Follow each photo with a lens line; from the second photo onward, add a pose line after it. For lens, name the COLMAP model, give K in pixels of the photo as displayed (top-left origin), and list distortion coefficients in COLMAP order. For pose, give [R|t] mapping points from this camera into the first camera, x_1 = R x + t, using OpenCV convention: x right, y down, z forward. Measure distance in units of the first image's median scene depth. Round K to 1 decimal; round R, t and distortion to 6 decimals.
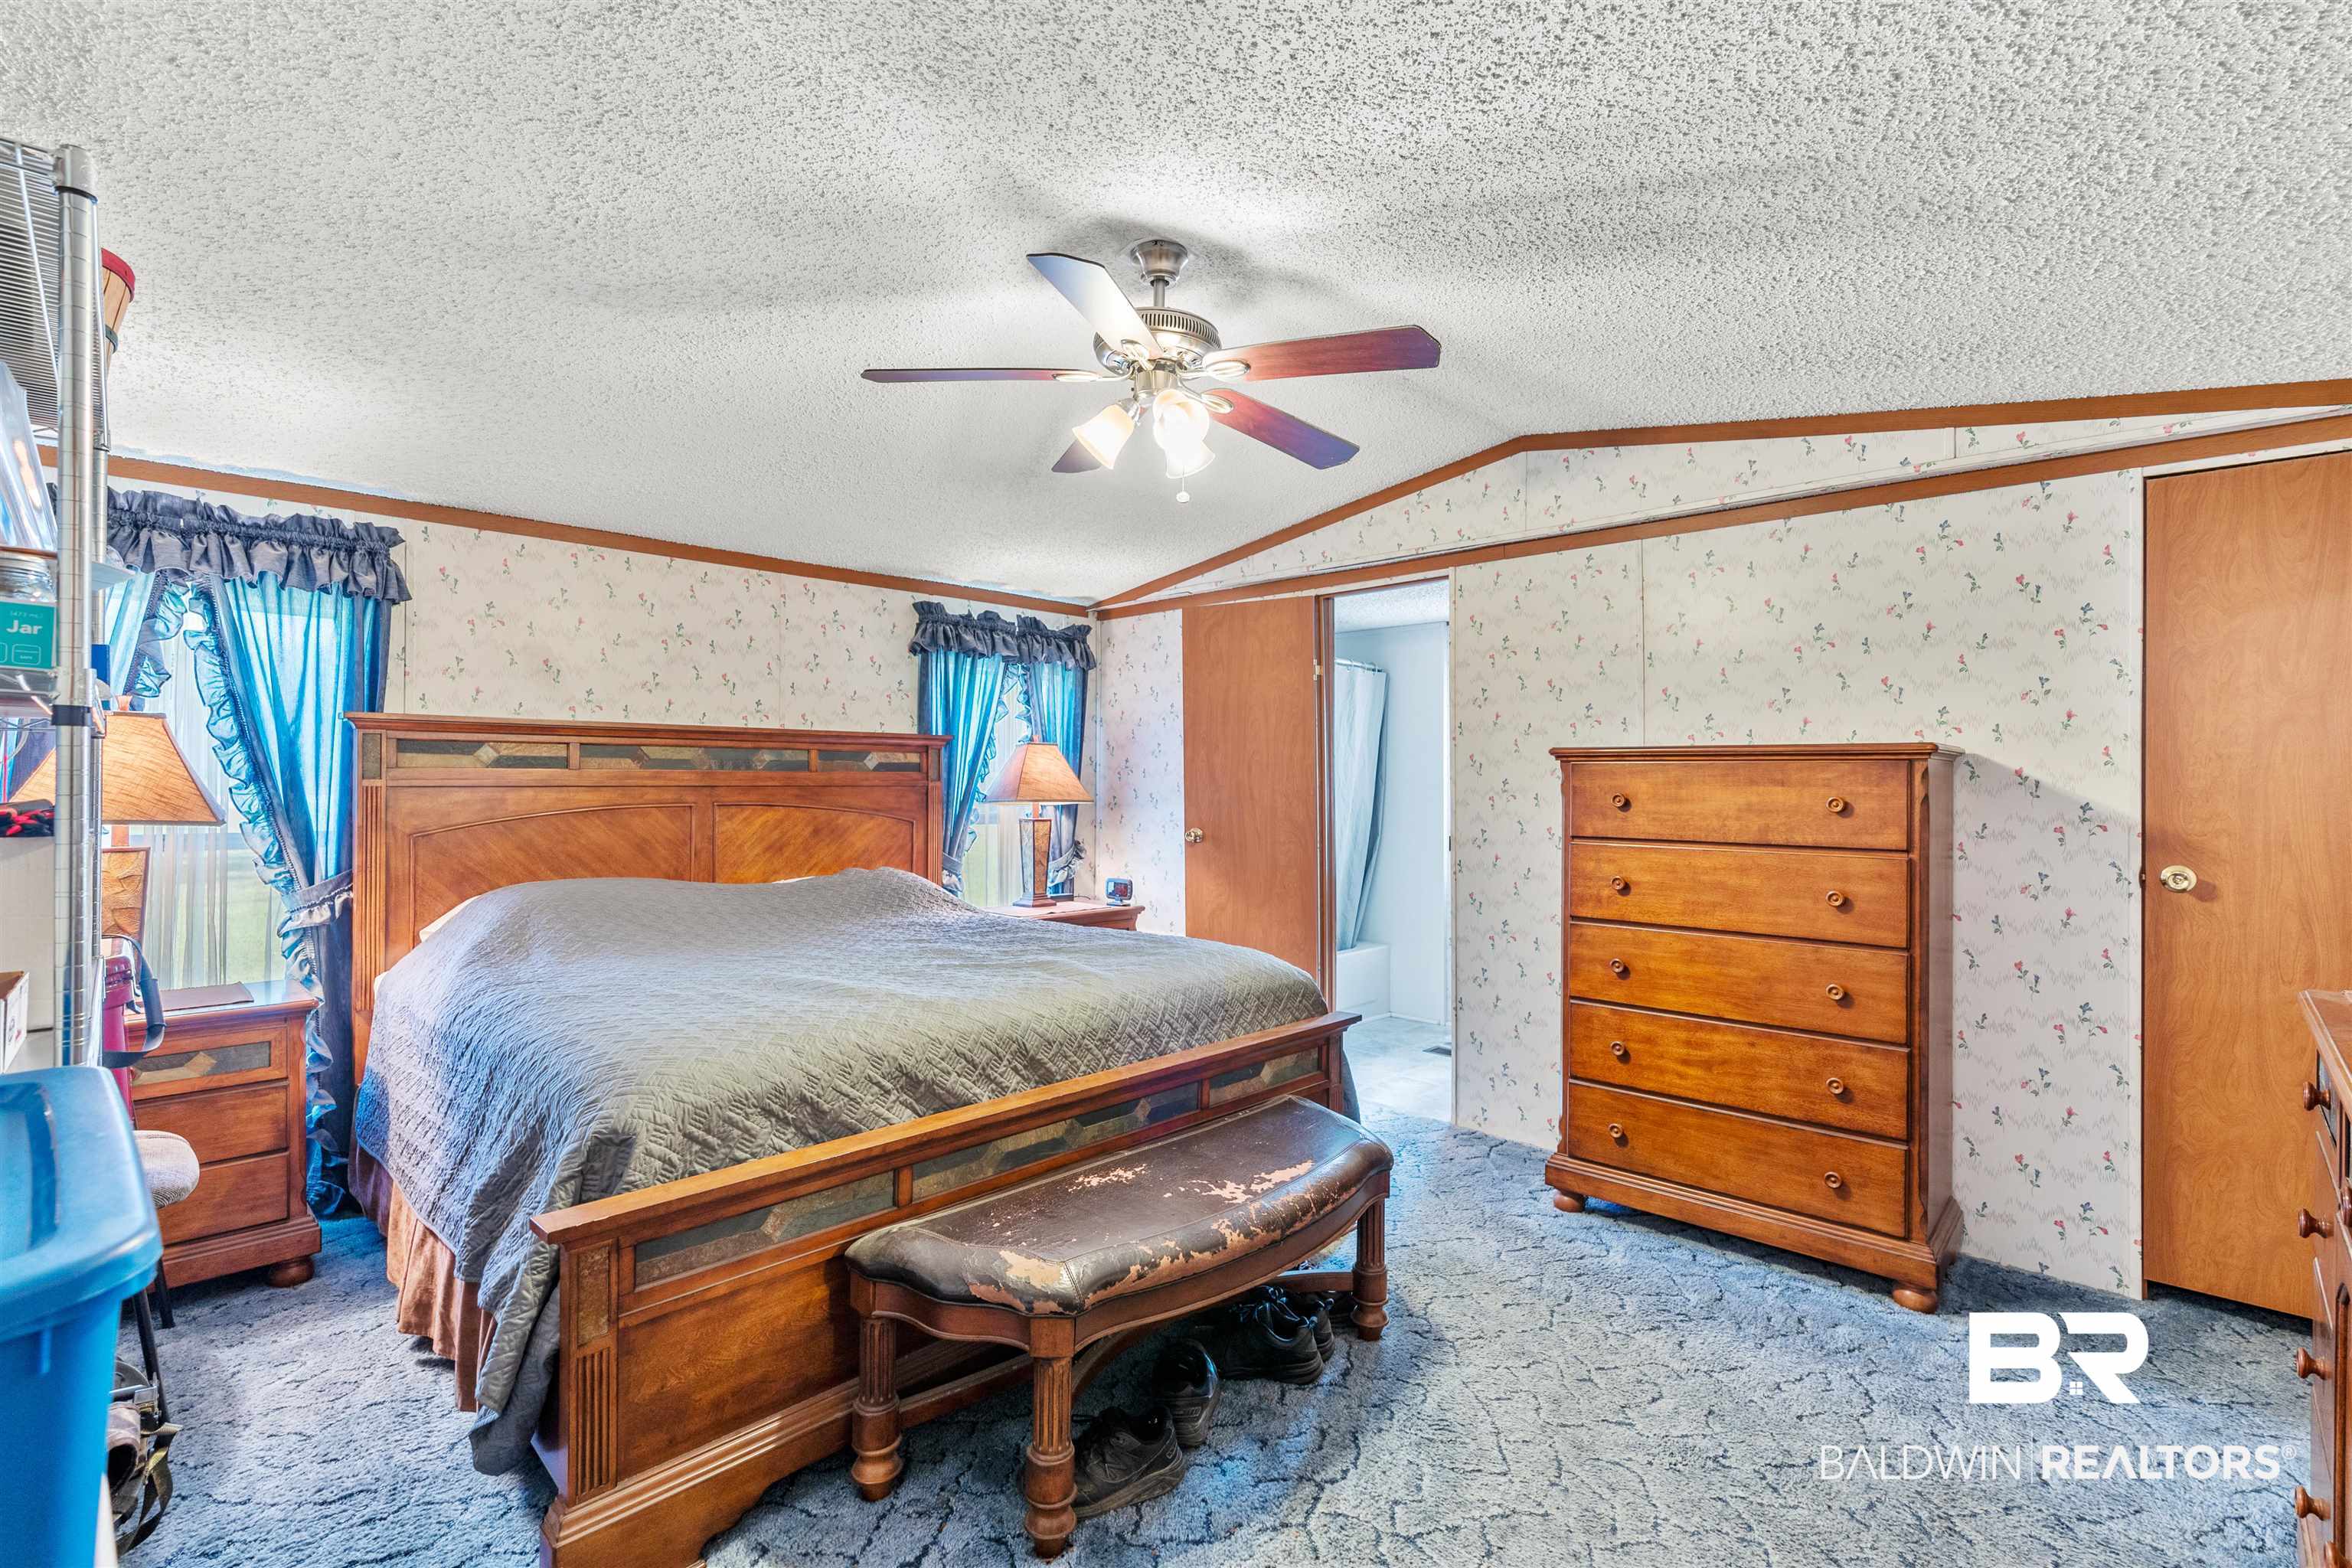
lens RADIAL K [[1077.2, 0, 1179.7], [0, 1077.2, 778.8], [0, 0, 1]] dist [-0.010832, 0.005379]
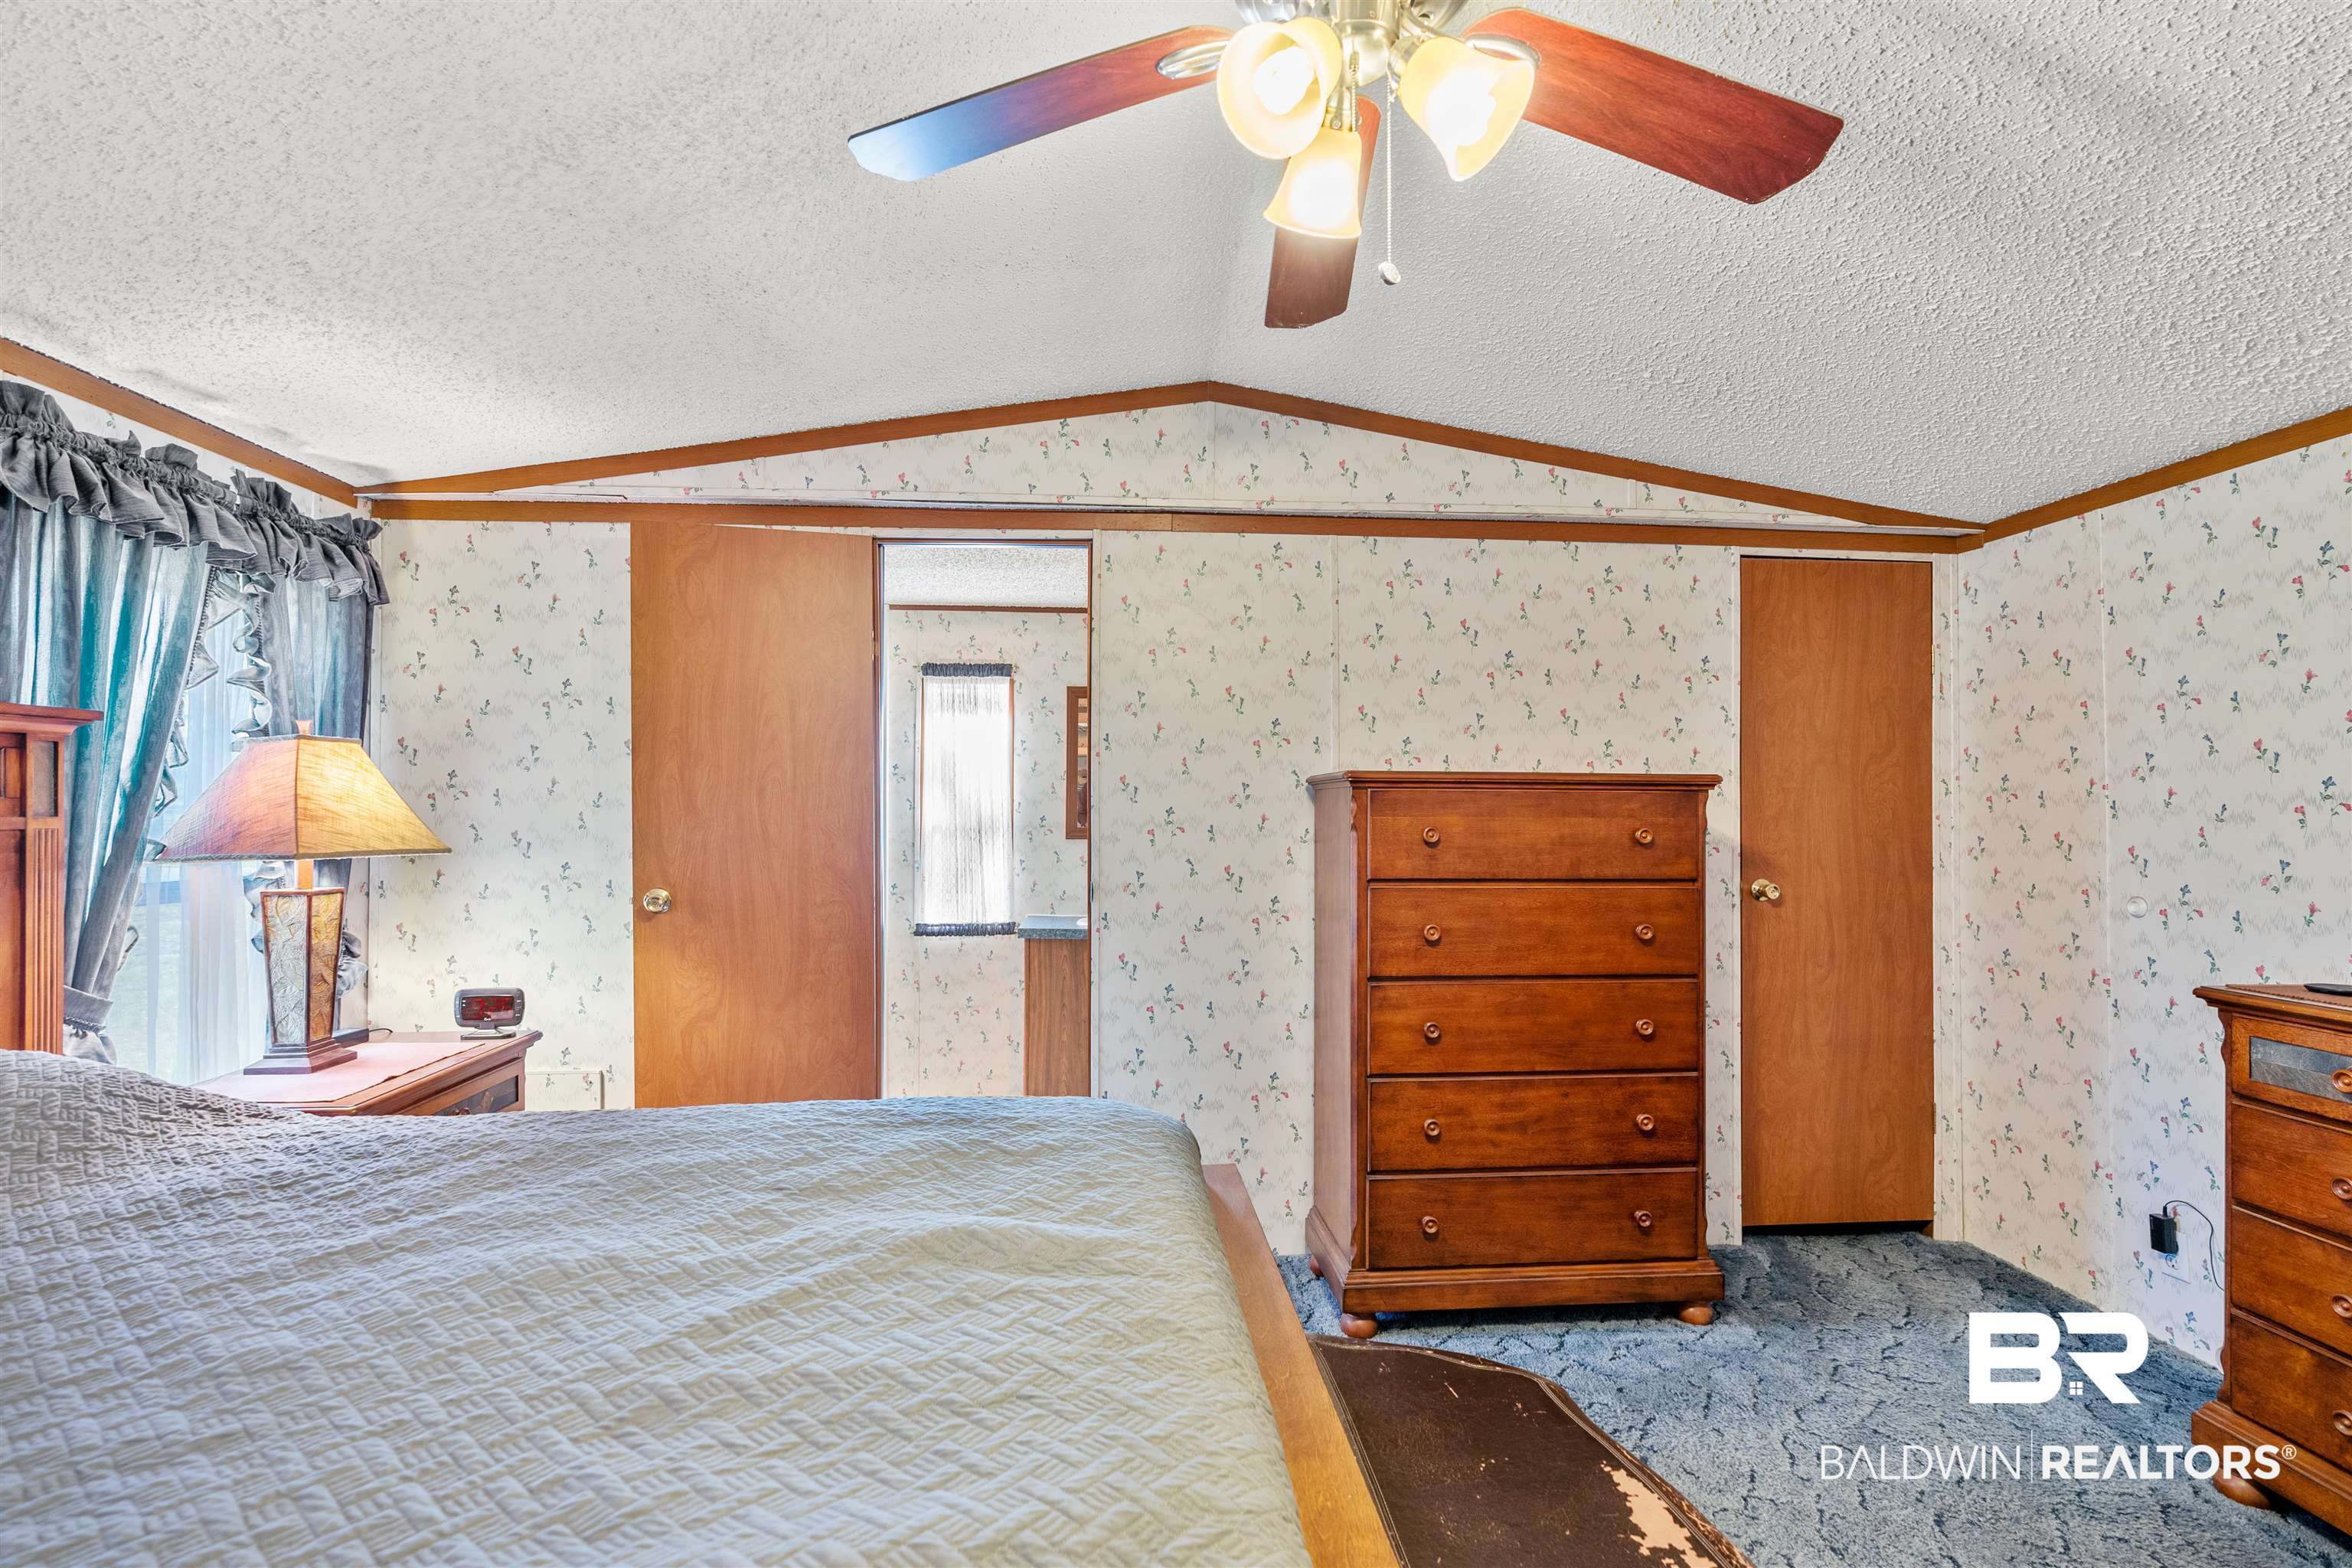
lens RADIAL K [[1077.2, 0, 1169.6], [0, 1077.2, 795.9], [0, 0, 1]] dist [-0.010832, 0.005379]
pose [[0.671781, 0.002509, 0.740746, -0.349714], [-0.001828, 0.999997, -0.001729, -0.008560], [-0.740748, -0.000193, 0.671783, 0.566401]]
